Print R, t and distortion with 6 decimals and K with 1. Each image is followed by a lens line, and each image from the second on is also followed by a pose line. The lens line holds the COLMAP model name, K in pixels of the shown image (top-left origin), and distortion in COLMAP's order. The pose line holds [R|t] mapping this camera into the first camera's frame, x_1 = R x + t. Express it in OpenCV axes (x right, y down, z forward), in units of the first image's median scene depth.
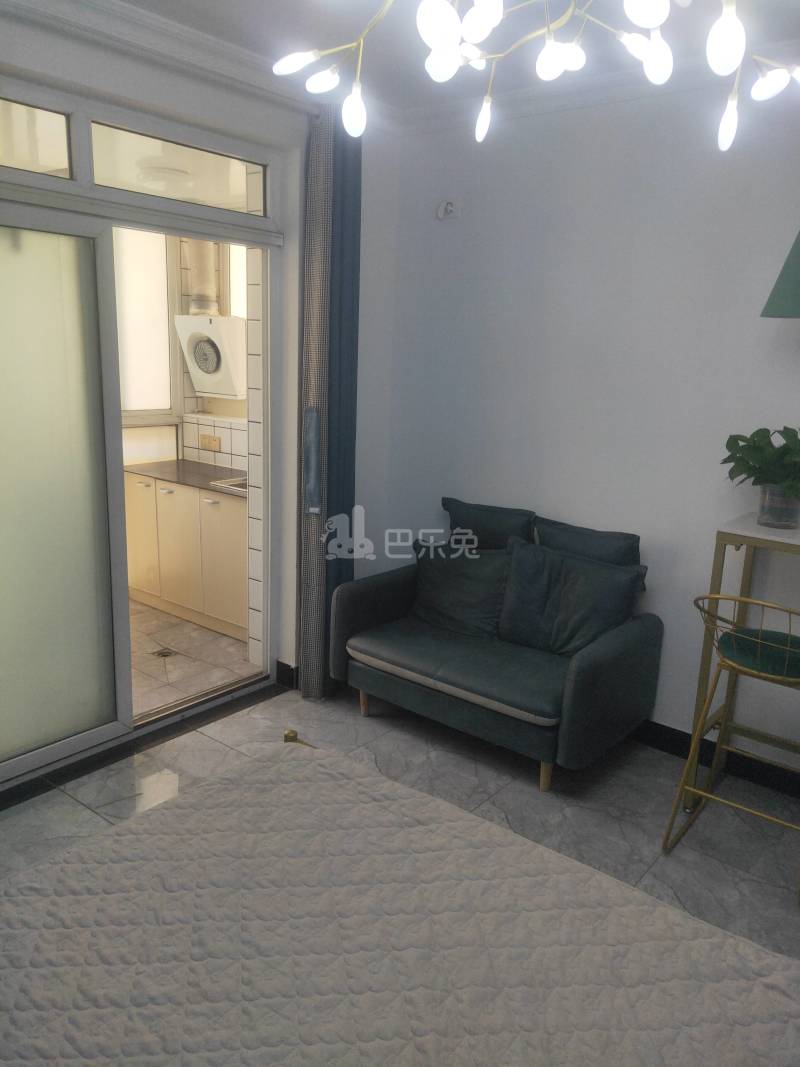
lens RADIAL K [[811.6, 0, 400.0], [0, 811.6, 533.5], [0, 0, 1]] dist [0.031926, 0.002286]
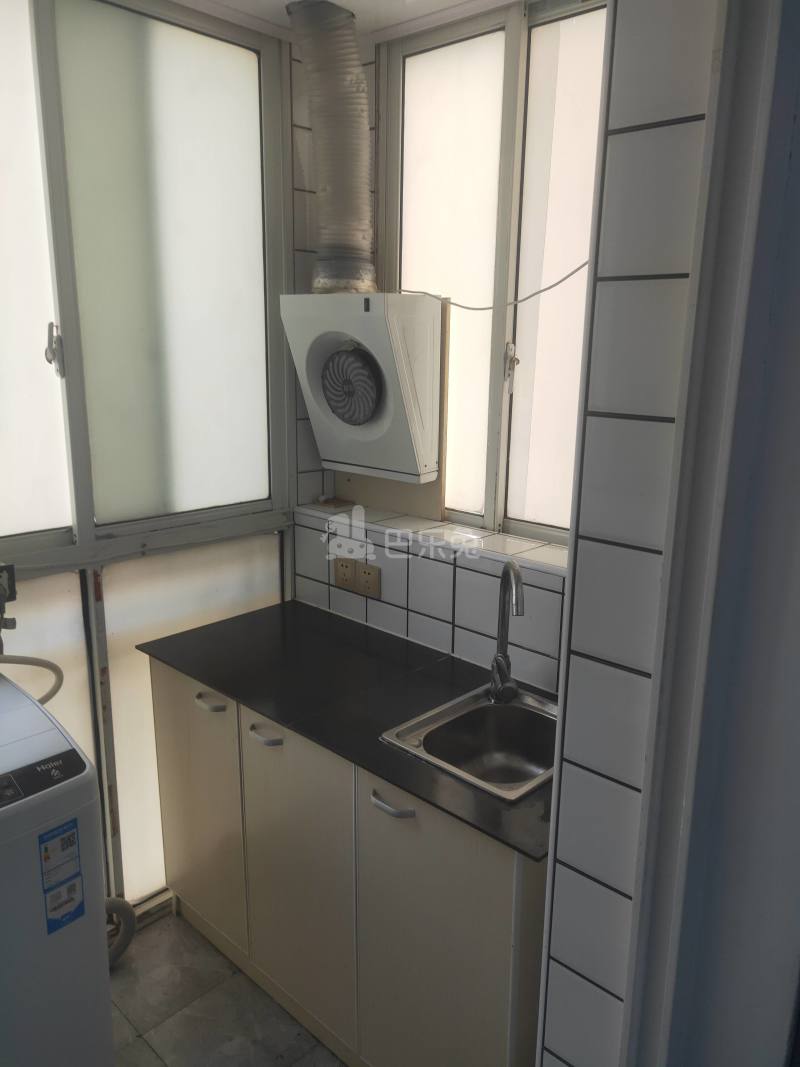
lens RADIAL K [[811.6, 0, 400.0], [0, 811.6, 533.5], [0, 0, 1]] dist [0.031926, 0.002286]
pose [[0.996020, 0.001192, -0.089122, -0.185920], [-0.000404, 0.999961, 0.008860, -0.153395], [0.089129, -0.008789, 0.995981, 0.610221]]
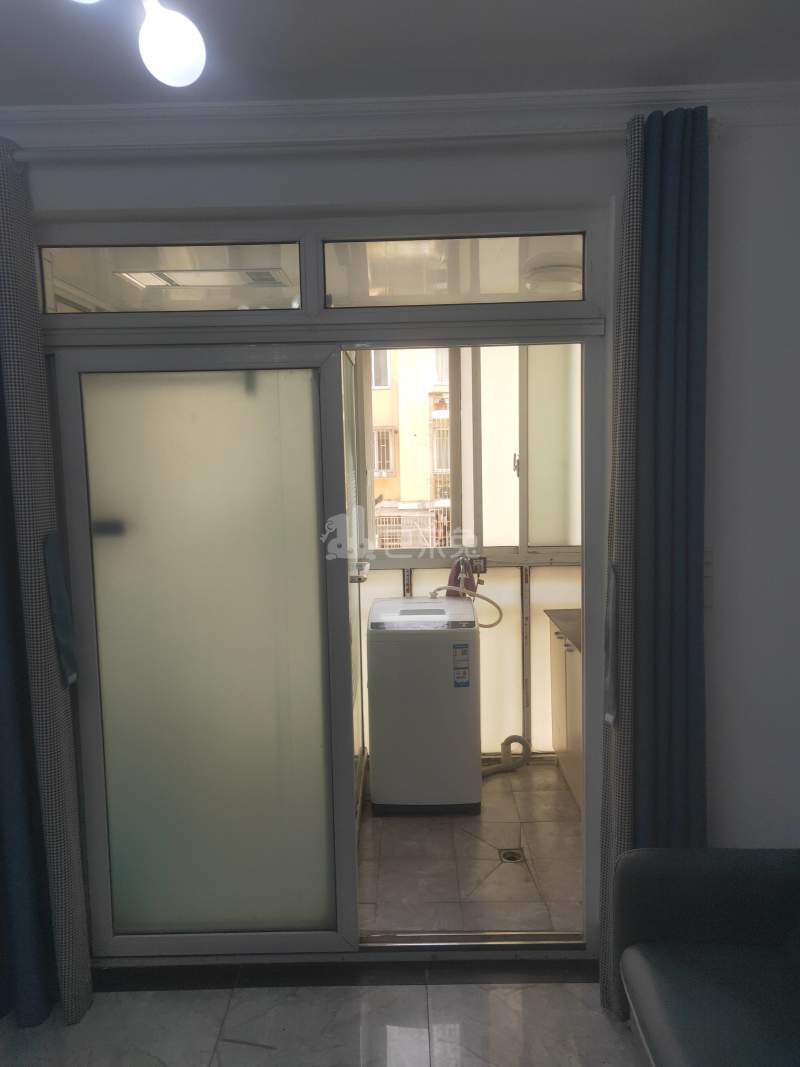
lens RADIAL K [[811.6, 0, 400.0], [0, 811.6, 533.5], [0, 0, 1]] dist [0.031926, 0.002286]
pose [[0.621957, 0.028444, -0.782535, 0.237381], [-0.132777, 0.988700, -0.069594, -0.085723], [0.771712, 0.147187, 0.618705, 0.352088]]
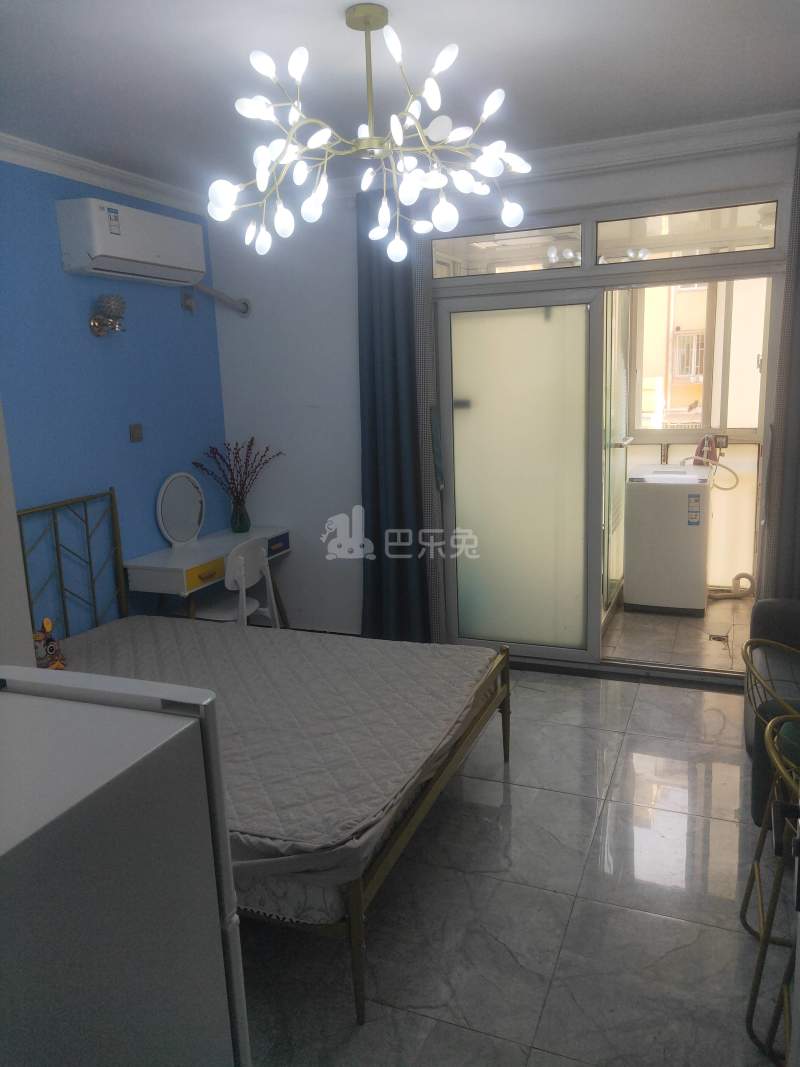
lens RADIAL K [[811.6, 0, 400.0], [0, 811.6, 533.5], [0, 0, 1]] dist [0.031926, 0.002286]
pose [[0.287019, 0.143659, -0.947091, 0.599635], [-0.169518, 0.980704, 0.097385, -0.030347], [0.942806, 0.132598, 0.305833, 0.194069]]
